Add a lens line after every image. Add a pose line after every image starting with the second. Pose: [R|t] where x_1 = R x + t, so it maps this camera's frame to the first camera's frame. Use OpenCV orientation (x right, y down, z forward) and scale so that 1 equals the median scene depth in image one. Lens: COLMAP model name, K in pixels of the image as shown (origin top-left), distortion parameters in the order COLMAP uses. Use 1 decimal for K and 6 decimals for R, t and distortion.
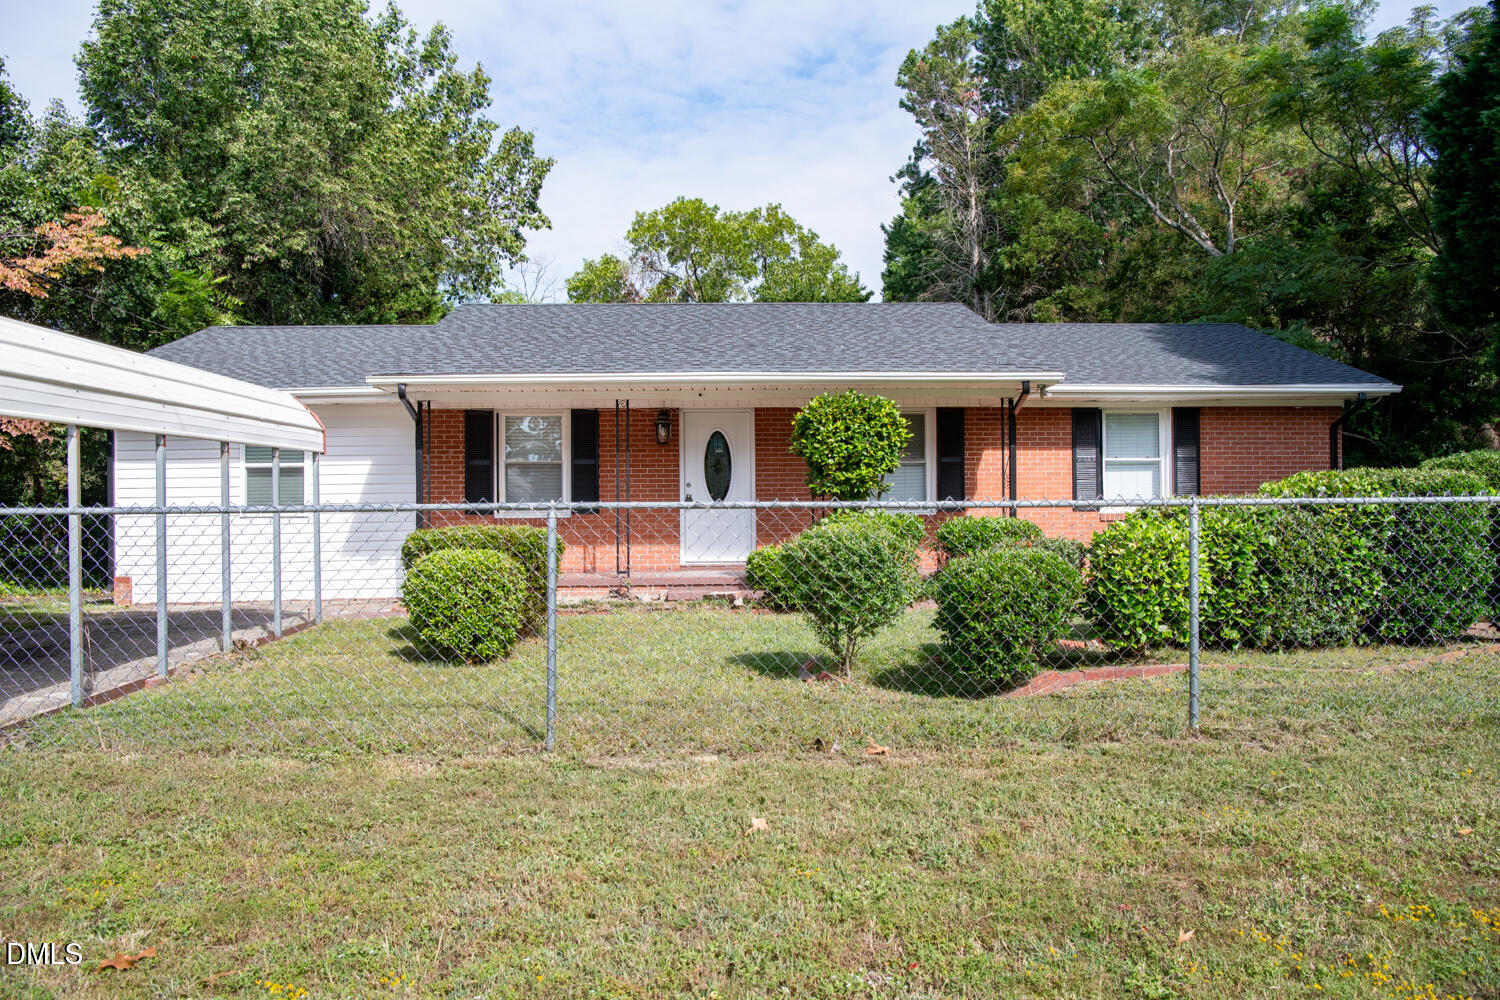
lens RADIAL K [[1193.5, 0, 756.9], [0, 1193.5, 506.7], [0, 0, 1]] dist [-0.022332, -0.001531]
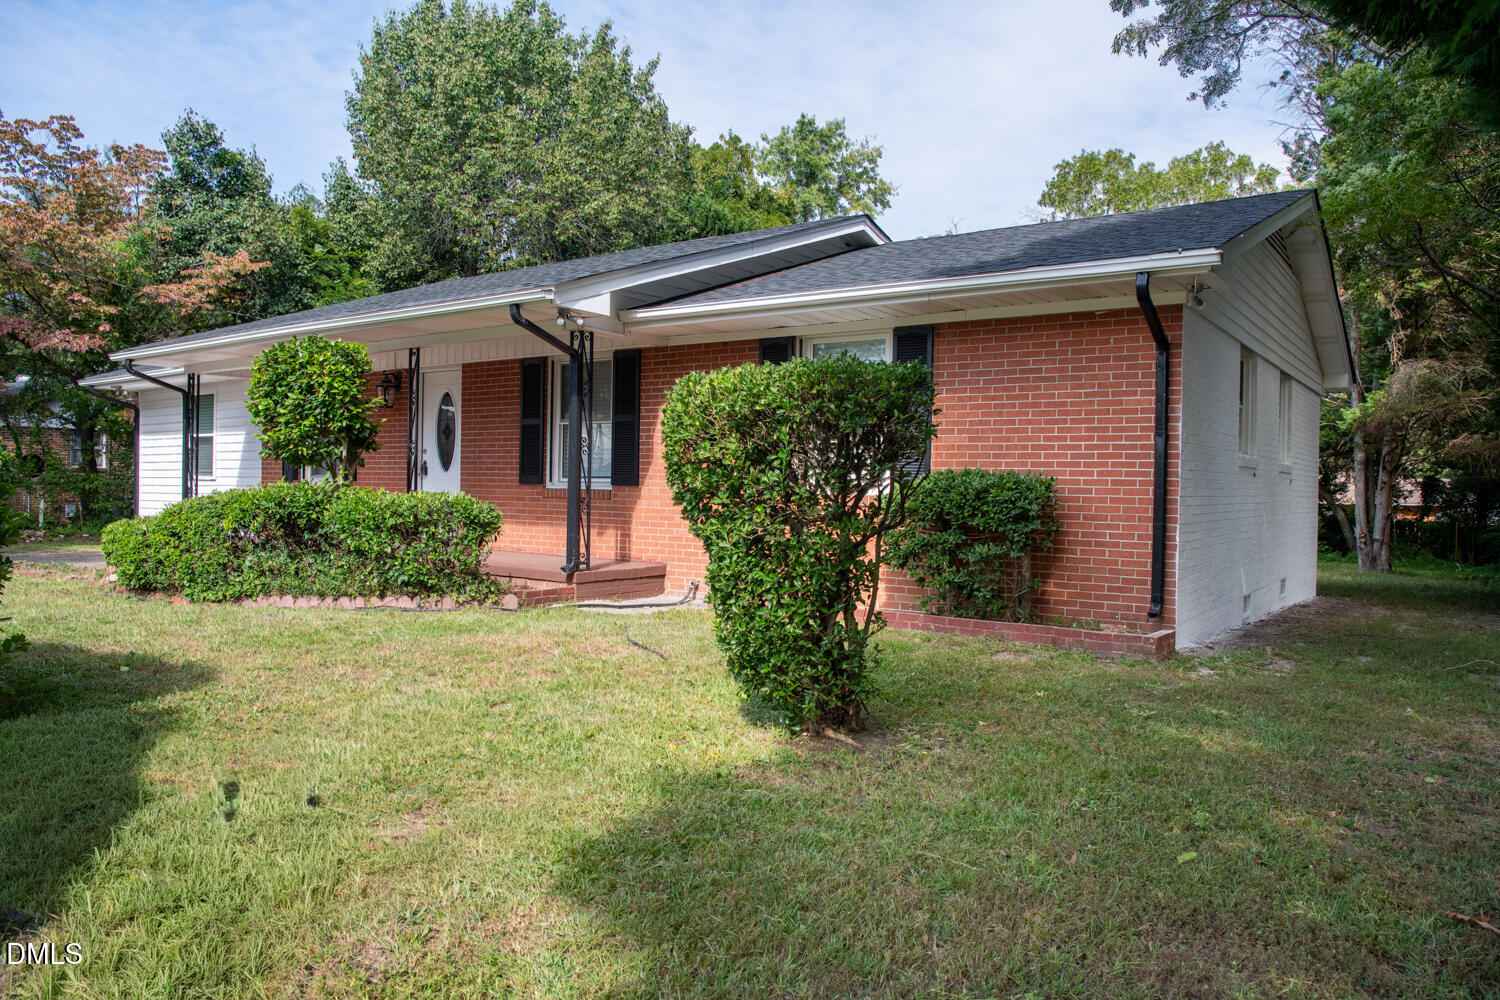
lens RADIAL K [[1036.0, 0, 750.0], [0, 1036.0, 500.0], [0, 0, 1]] dist [-0.054456, 0.007462]
pose [[0.786773, 0.028355, -0.616591, 0.637543], [-0.014400, 0.999516, 0.027589, -0.006375], [0.617074, -0.012827, 0.786800, 0.527837]]
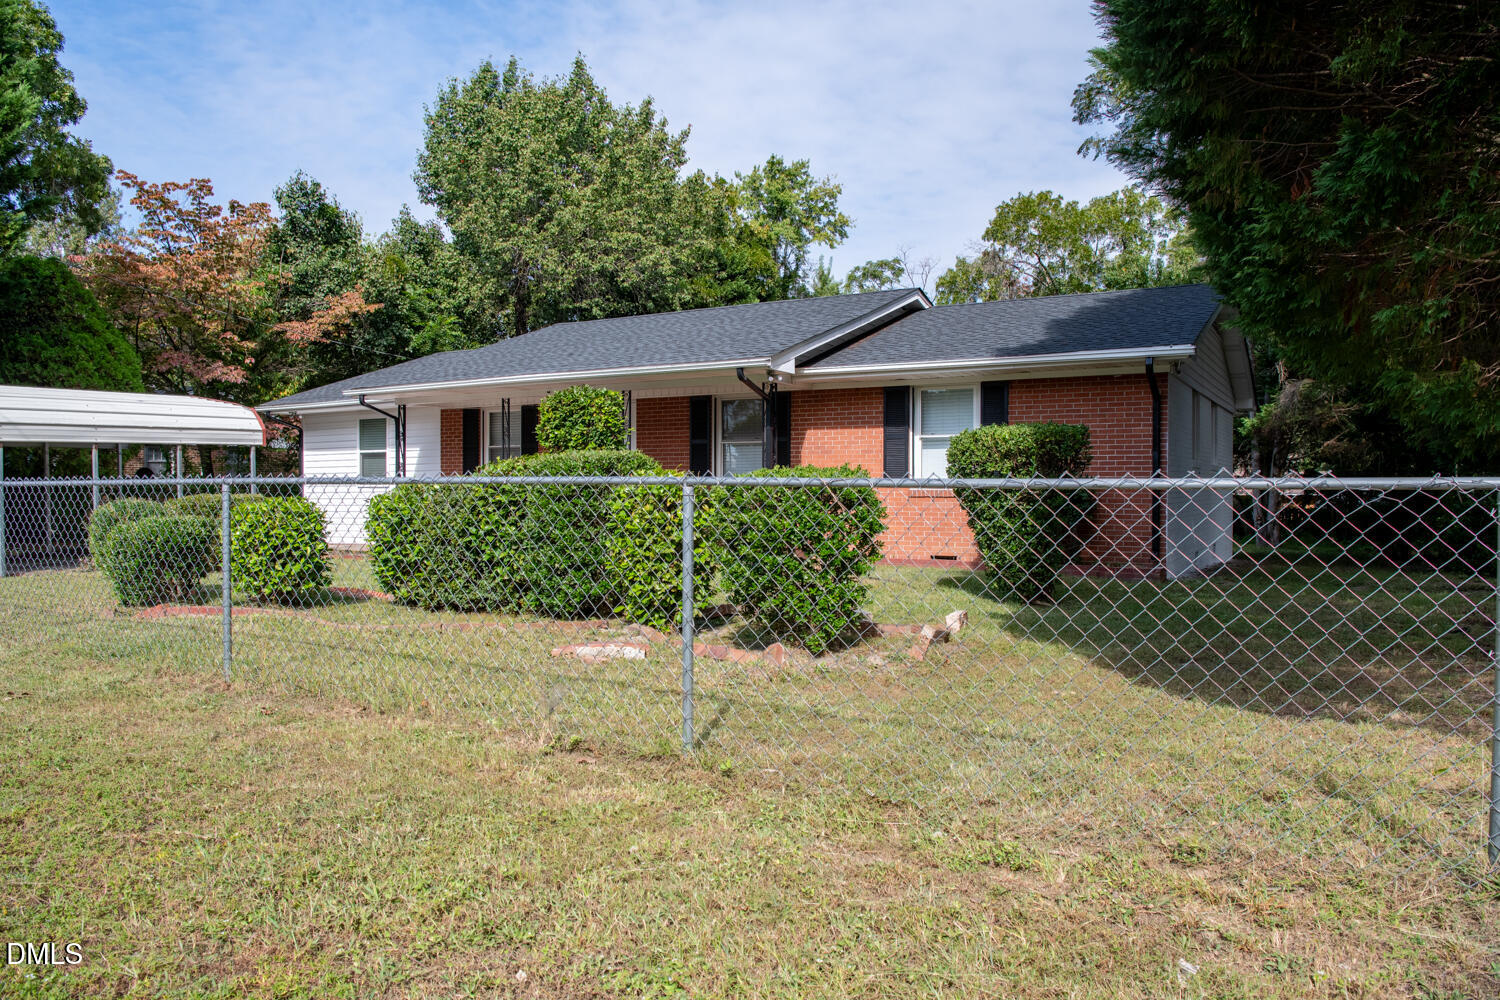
lens RADIAL K [[1039.9, 0, 750.0], [0, 1039.9, 500.0], [0, 0, 1]] dist [-0.047662, -0.001522]
pose [[0.839843, 0.014313, -0.542640, 0.663597], [-0.000519, 0.999673, 0.025564, -0.007904], [0.542829, -0.021188, 0.839576, 0.178712]]
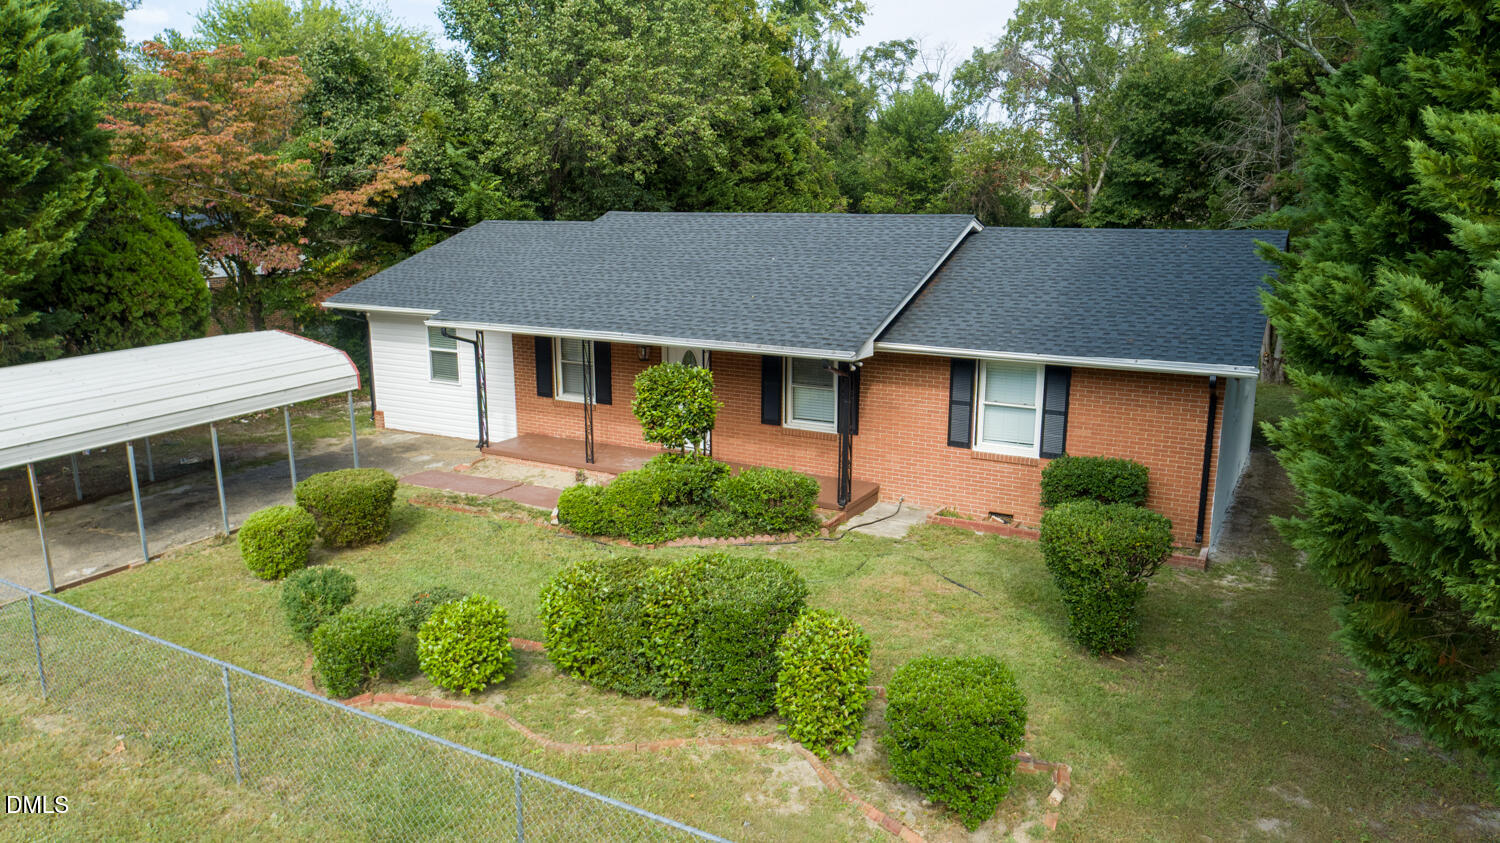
lens RADIAL K [[1013.5, 0, 750.4], [0, 1013.5, 415.2], [0, 0, 1]] dist [0.000198, -0.001377]
pose [[0.849568, 0.119654, -0.513729, 0.603363], [-0.001610, 0.974515, 0.224315, -0.243698], [0.527477, -0.189744, 0.828110, 0.106796]]
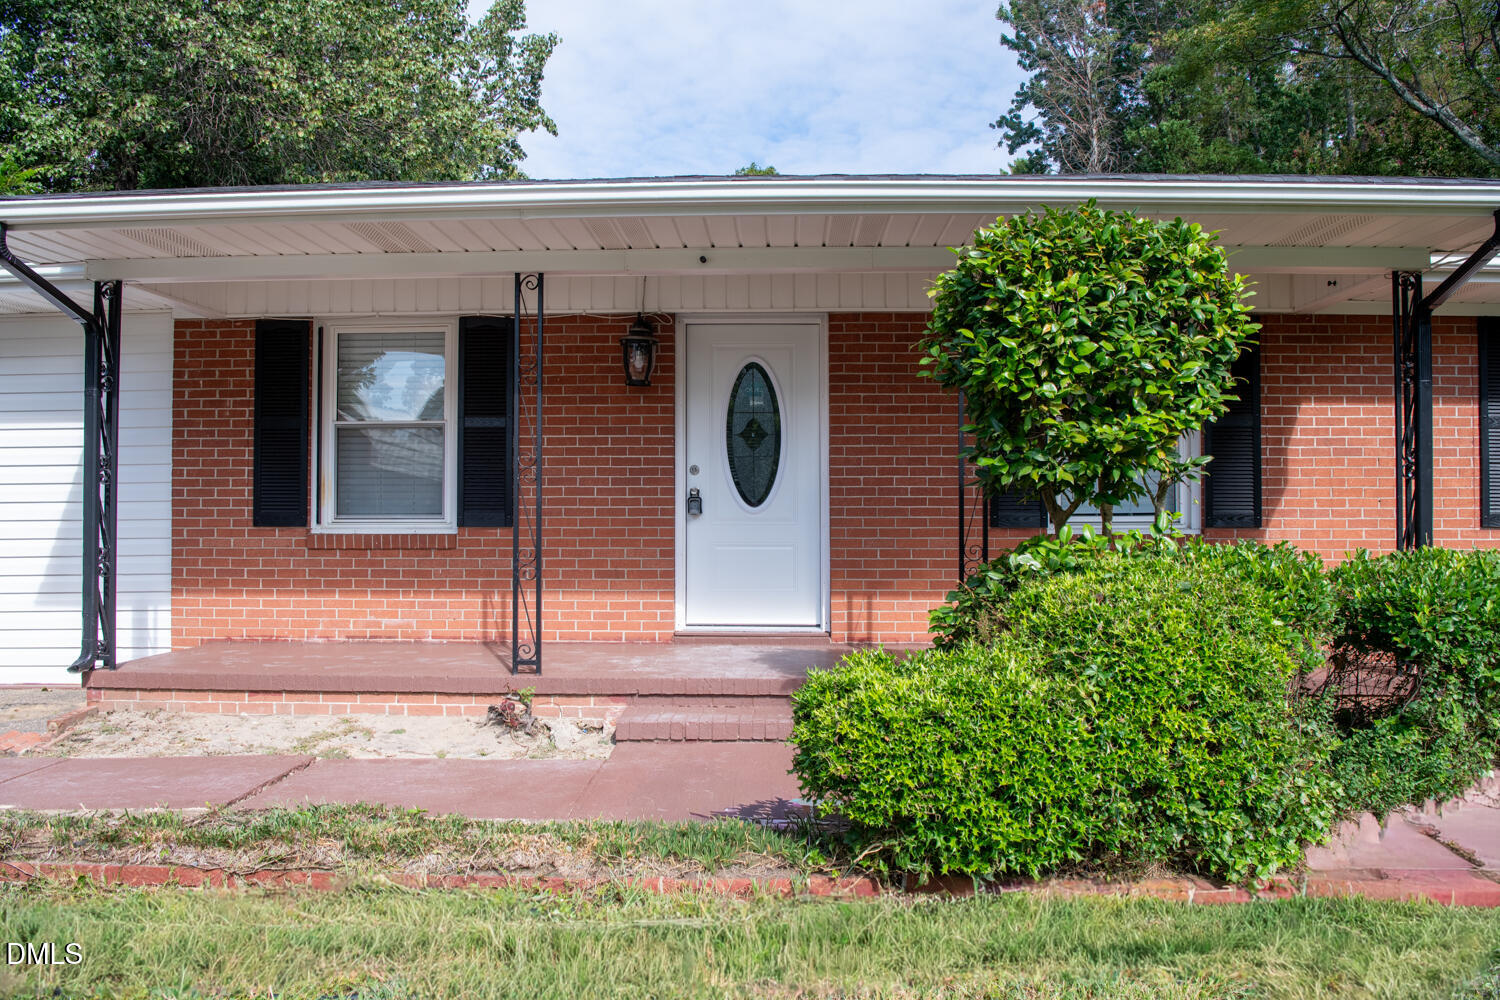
lens RADIAL K [[1039.9, 0, 750.0], [0, 1039.9, 500.0], [0, 0, 1]] dist [-0.047662, -0.001522]
pose [[0.996944, 0.007273, -0.077782, -0.000096], [-0.007732, 0.999954, -0.005603, -0.003406], [0.077738, 0.006187, 0.996955, 0.570296]]
